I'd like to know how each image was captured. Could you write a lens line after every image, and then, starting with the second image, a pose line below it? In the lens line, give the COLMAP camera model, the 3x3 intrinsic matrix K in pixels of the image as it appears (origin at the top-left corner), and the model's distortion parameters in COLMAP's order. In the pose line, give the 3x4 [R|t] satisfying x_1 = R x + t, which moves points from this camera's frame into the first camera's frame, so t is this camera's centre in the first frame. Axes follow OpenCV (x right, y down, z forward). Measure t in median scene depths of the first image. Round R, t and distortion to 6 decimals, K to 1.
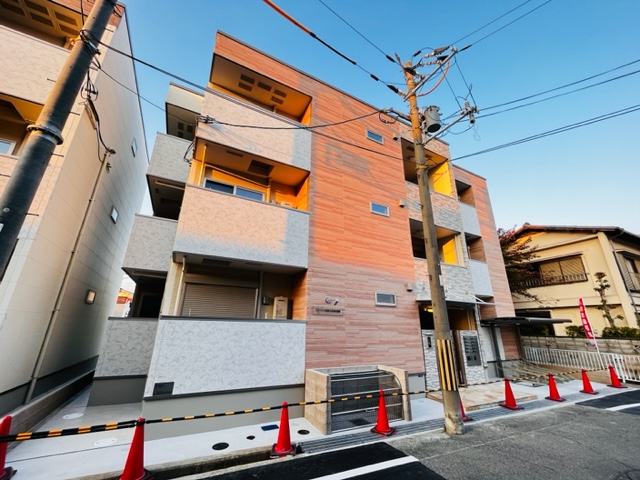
lens RADIAL K [[262.0, 0, 321.1], [0, 262.0, 238.7], [0, 0, 1]] dist [0.001335, 0.000337]
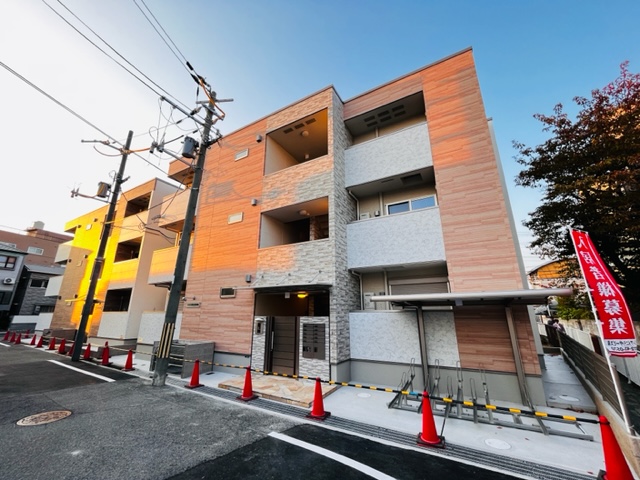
lens RADIAL K [[262.0, 0, 320.3], [0, 262.0, 238.1], [0, 0, 1]] dist [0.001335, 0.000337]
pose [[0.517902, -0.250067, -0.818073, 1.503224], [0.281404, 0.952897, -0.113130, 0.239957], [0.807830, -0.171619, 0.563877, 0.668537]]
